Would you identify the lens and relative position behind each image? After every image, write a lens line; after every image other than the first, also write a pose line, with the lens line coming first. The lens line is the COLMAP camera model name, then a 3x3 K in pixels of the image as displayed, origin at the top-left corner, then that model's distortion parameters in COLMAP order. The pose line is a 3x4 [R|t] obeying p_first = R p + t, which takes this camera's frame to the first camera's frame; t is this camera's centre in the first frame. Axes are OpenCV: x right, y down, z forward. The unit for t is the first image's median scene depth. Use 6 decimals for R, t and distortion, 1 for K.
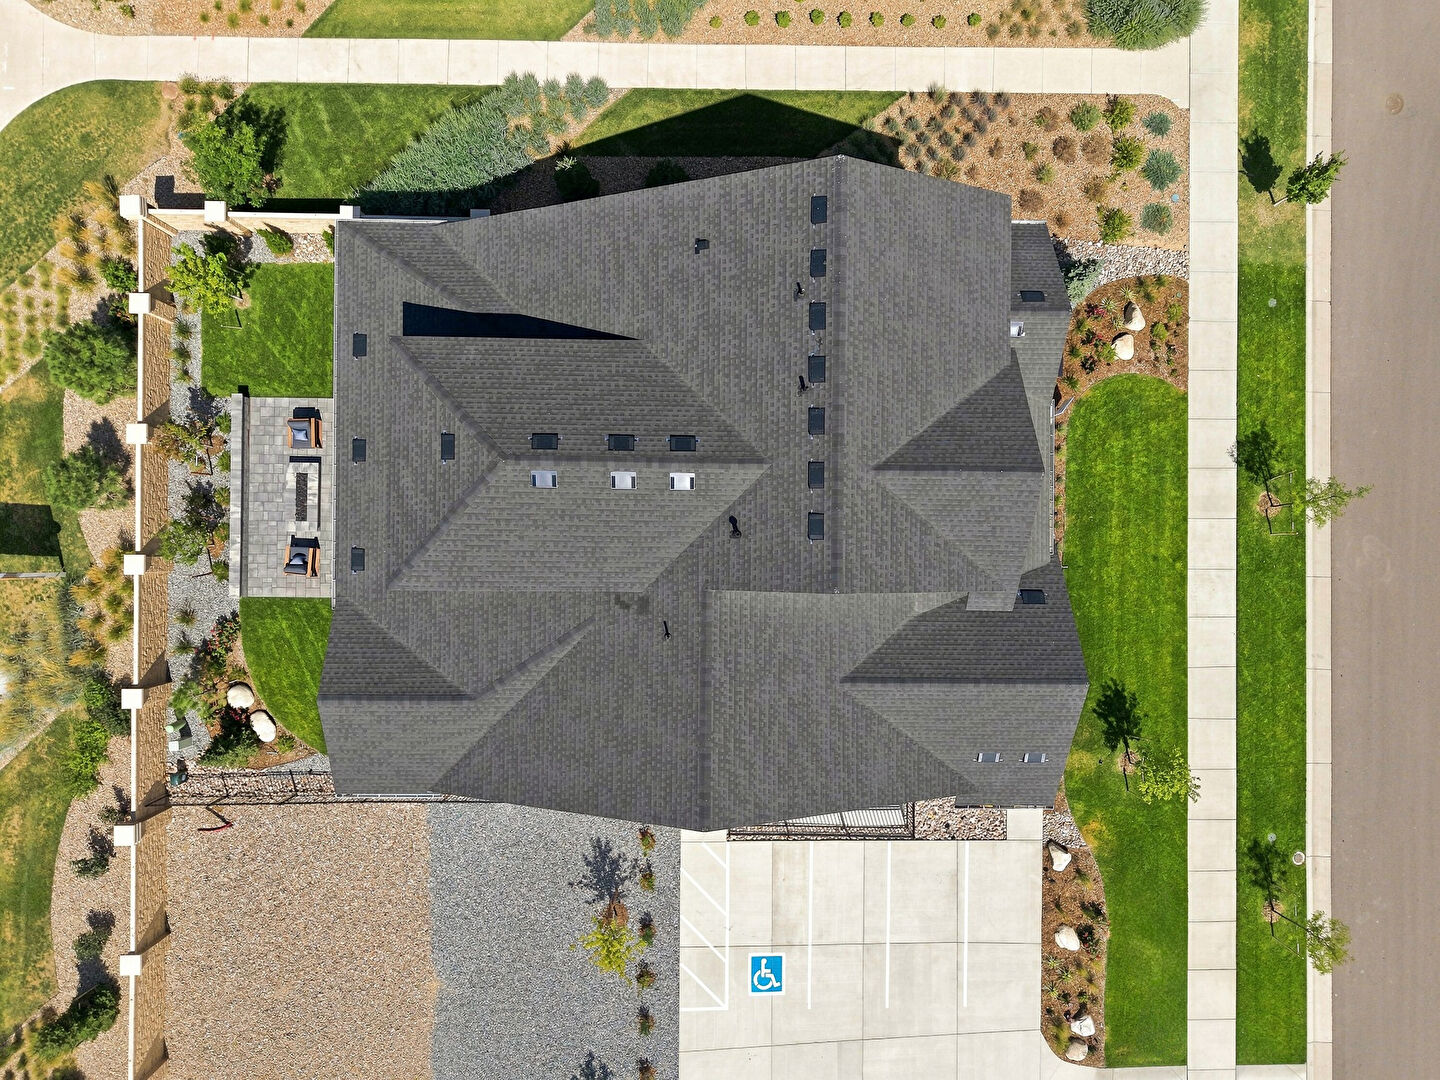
lens RADIAL K [[965.6, 0, 722.4], [0, 965.6, 538.0], [0, 0, 1]] dist [0.022890, -0.020356]
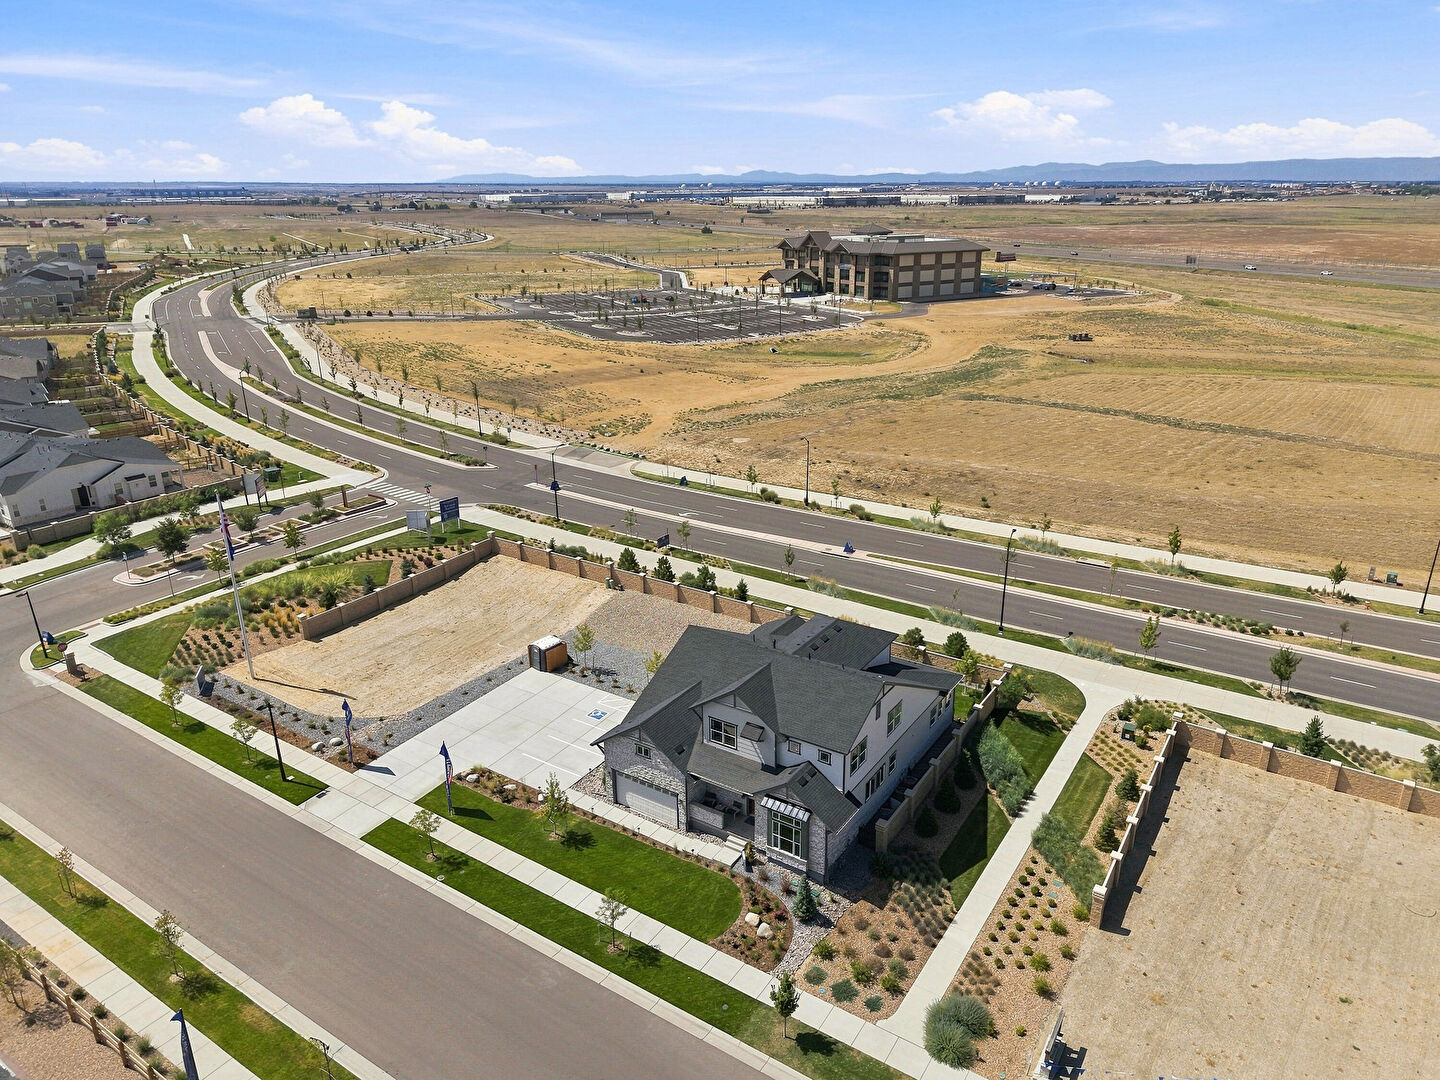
lens RADIAL K [[965.6, 0, 725.2], [0, 965.6, 544.0], [0, 0, 1]] dist [0.022890, -0.020356]
pose [[-0.538729, 0.279961, -0.794602, 1.512185], [-0.842478, -0.180563, 0.507571, -0.844792], [-0.001376, 0.942878, 0.333136, -0.112811]]
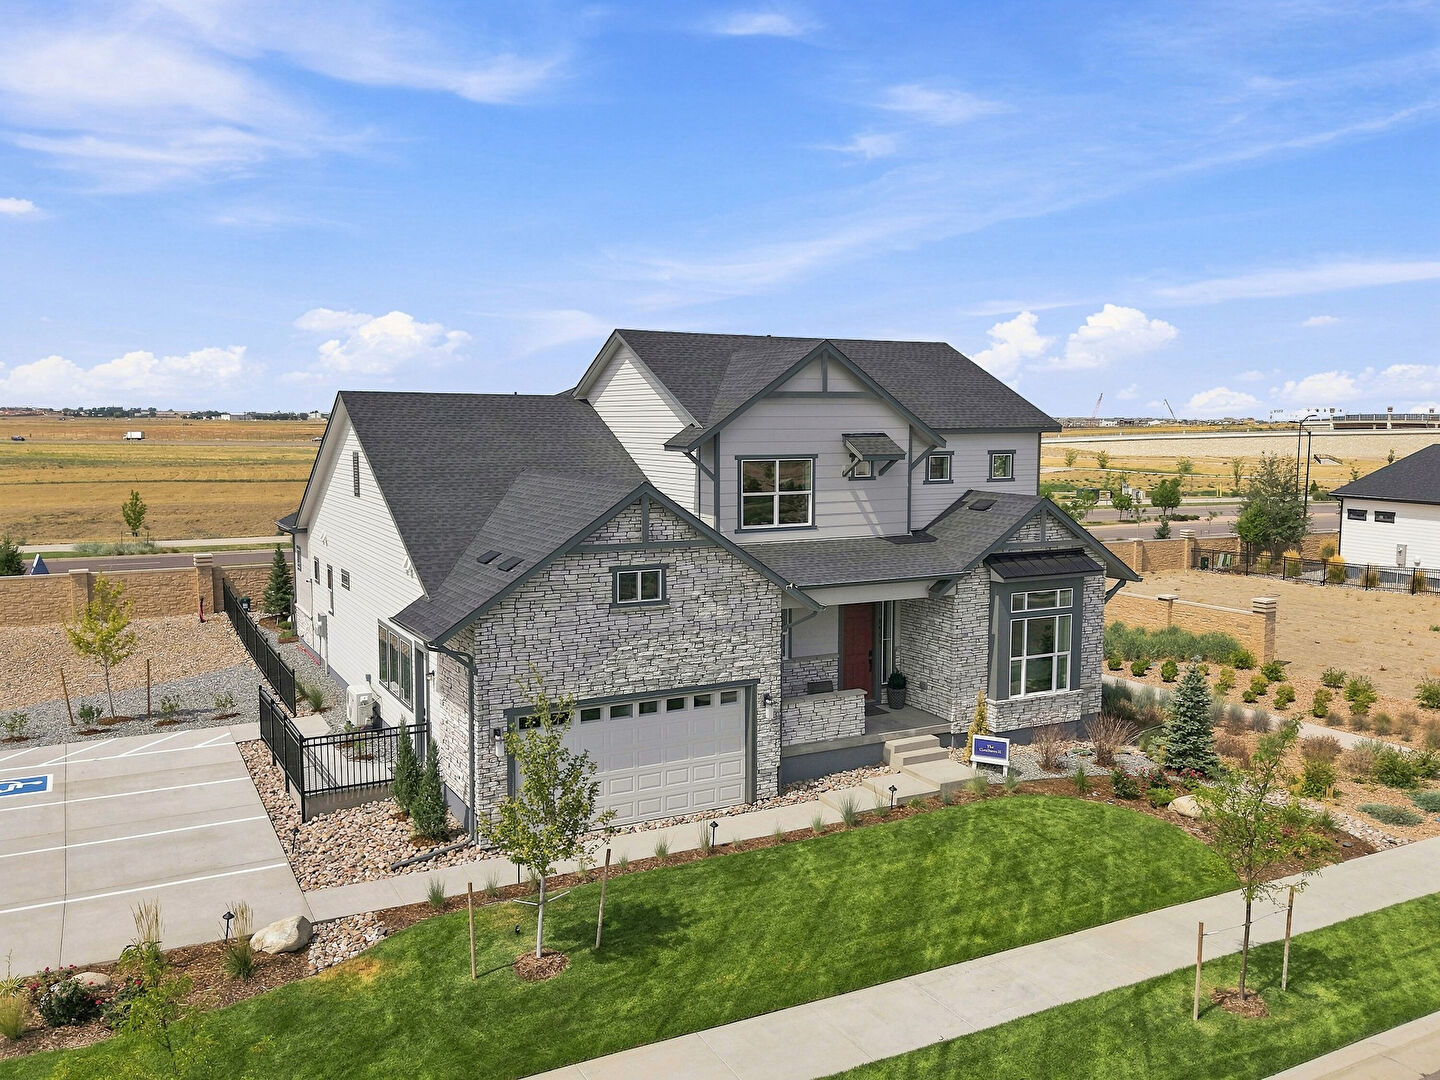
lens RADIAL K [[1177.5, 0, 719.3], [0, 1177.5, 528.6], [0, 0, 1]] dist [0.045460, -0.055953]
pose [[0.480087, 0.071612, -0.874293, 0.888739], [-0.877221, 0.038455, -0.478544, 0.399800], [-0.000649, 0.996691, 0.081281, 0.758077]]
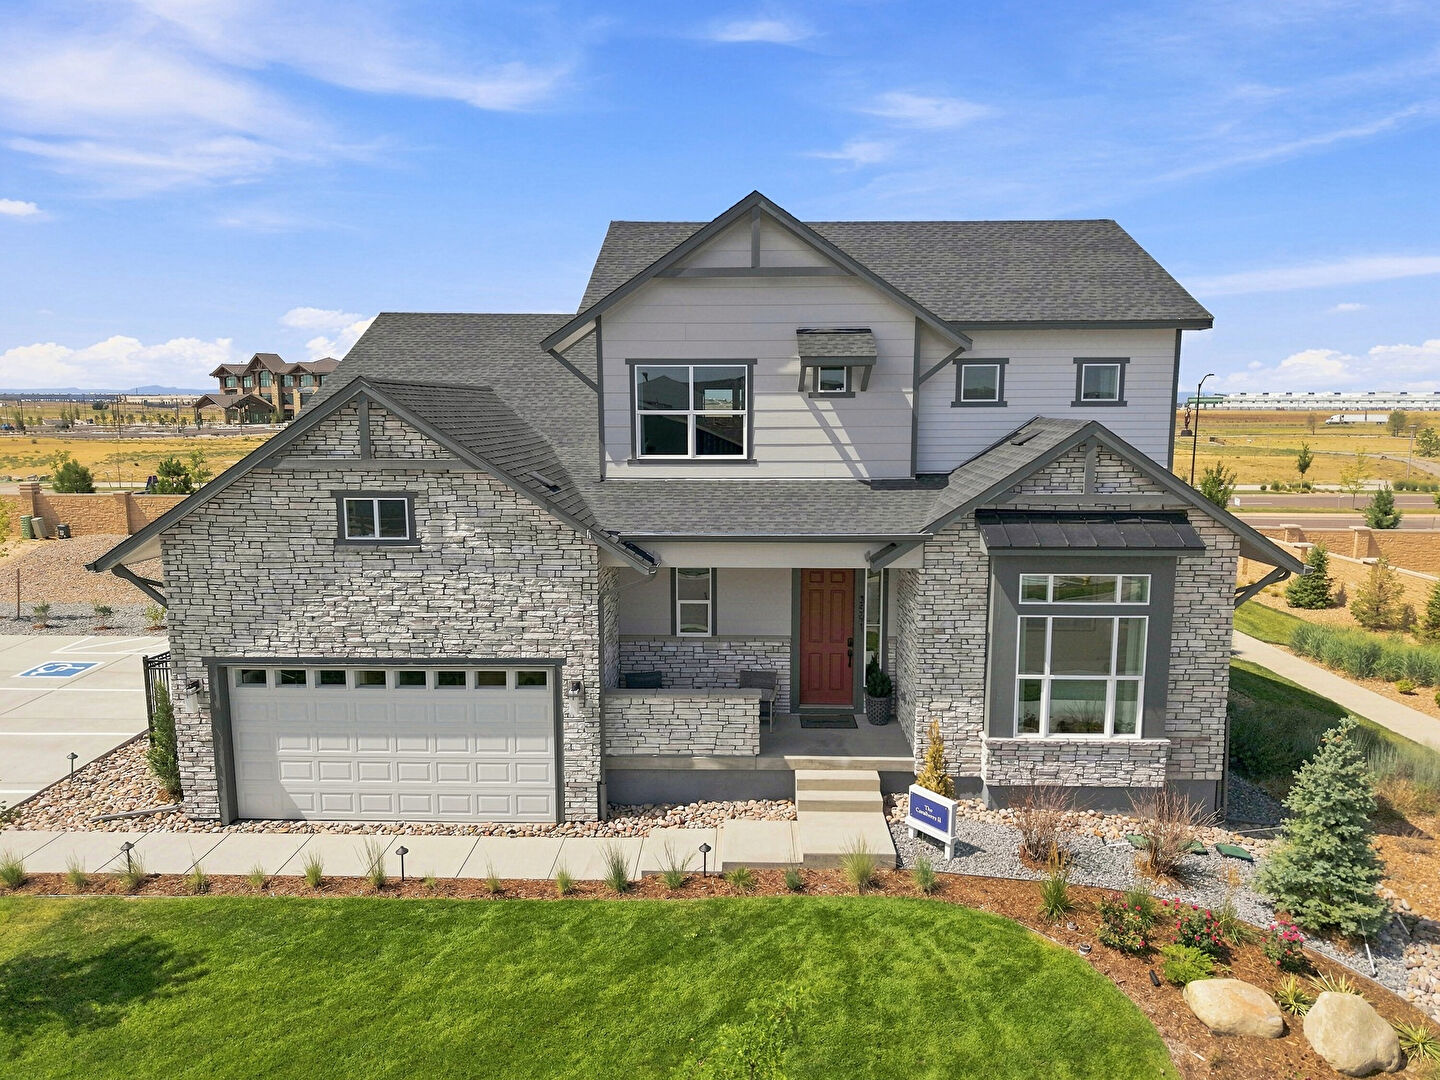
lens RADIAL K [[965.6, 0, 721.6], [0, 965.6, 544.2], [0, 0, 1]] dist [0.022890, -0.020356]
pose [[-0.013770, 0.132359, -0.991106, 0.697452], [-0.999895, -0.006396, 0.013038, -0.034199], [-0.004613, 0.991181, 0.132433, 0.800048]]
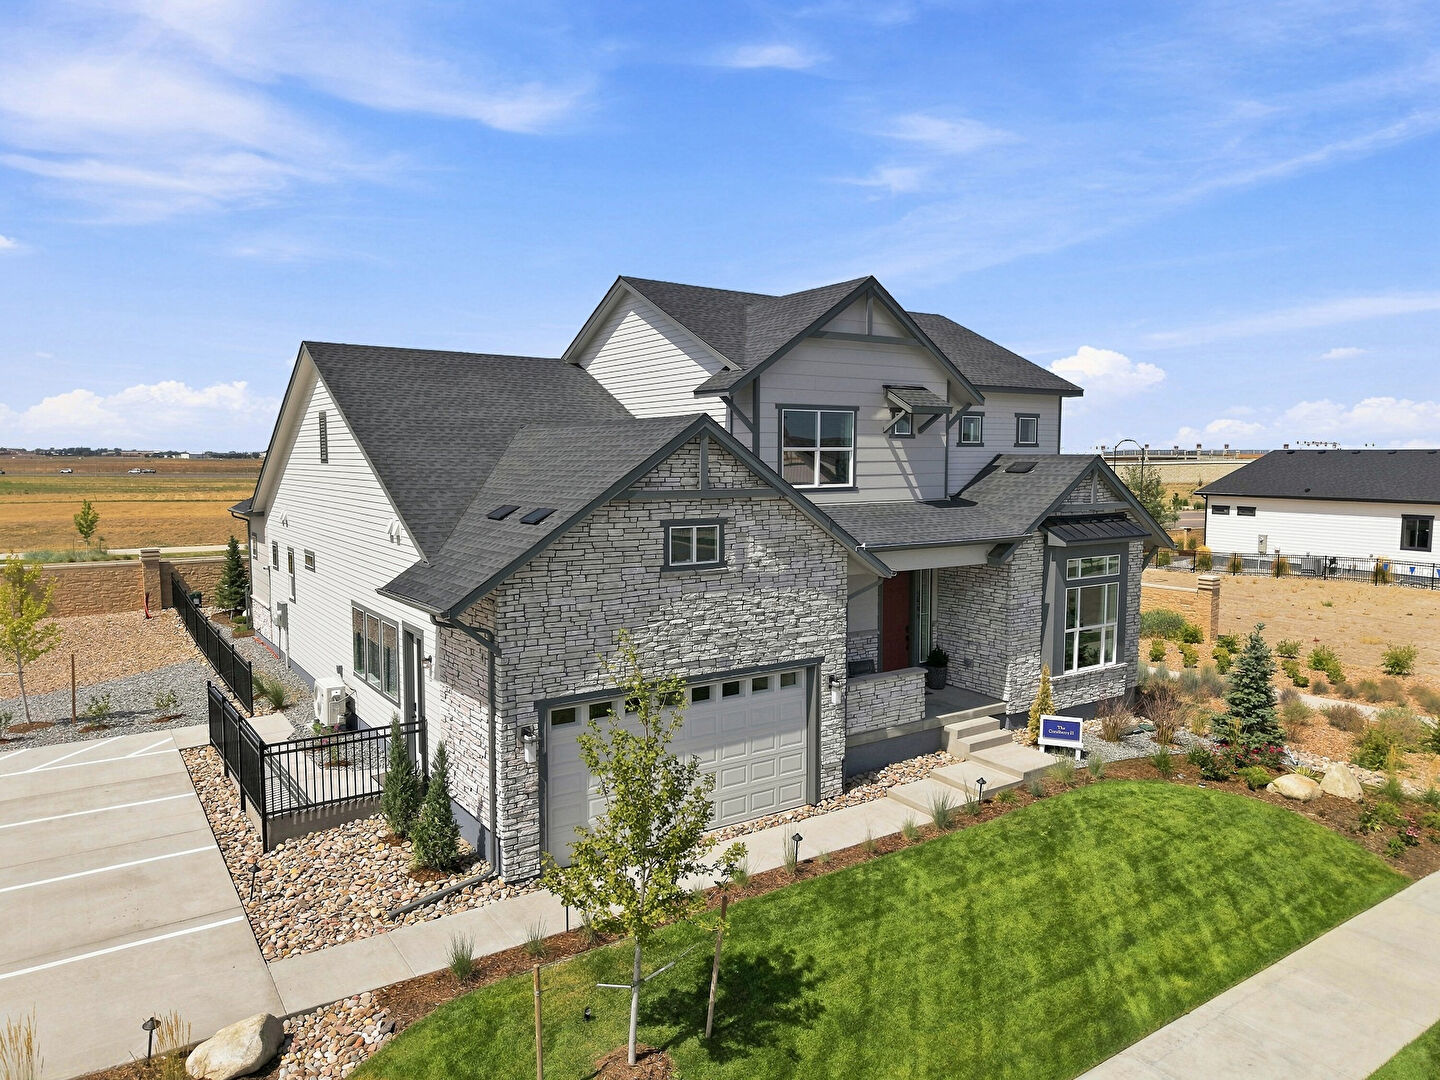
lens RADIAL K [[965.6, 0, 720.8], [0, 965.6, 536.8], [0, 0, 1]] dist [0.022890, -0.020356]
pose [[0.573052, 0.057028, -0.817533, 0.655157], [-0.819518, 0.041762, -0.571530, 0.365314], [0.001548, 0.997499, 0.070667, 0.810010]]
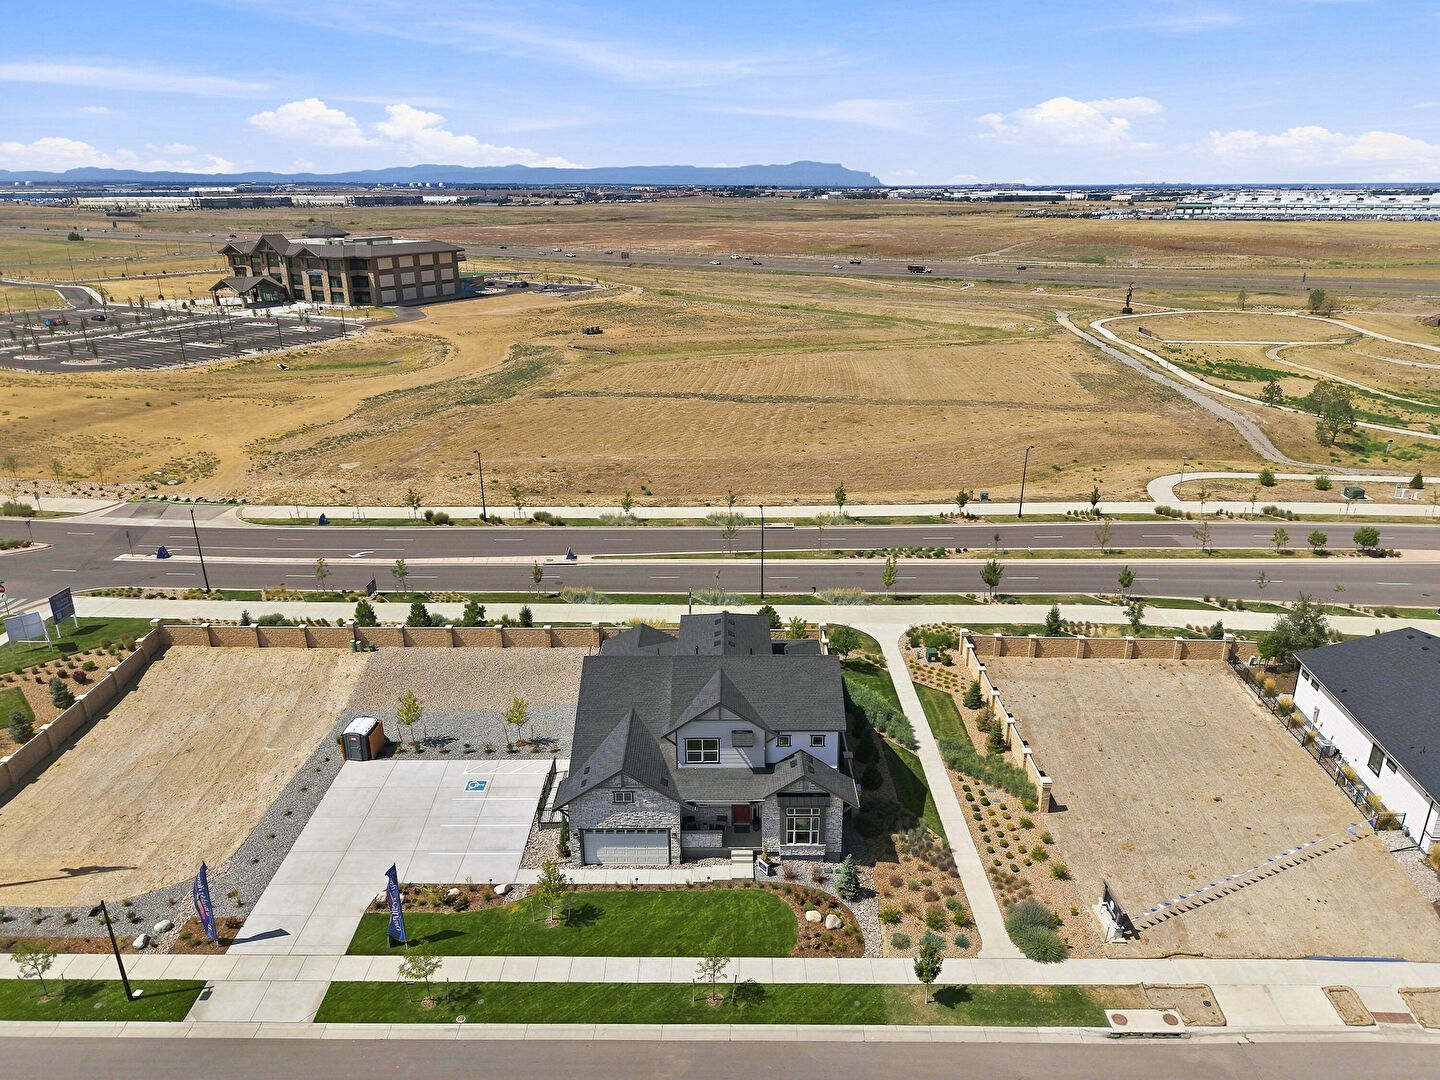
lens RADIAL K [[965.6, 0, 718.5], [0, 965.6, 545.5], [0, 0, 1]] dist [0.022890, -0.020356]
pose [[0.002527, 0.333709, -0.942673, 1.685881], [-0.999994, 0.002956, -0.001635, -0.039271], [0.002241, 0.942671, 0.333715, -0.103825]]
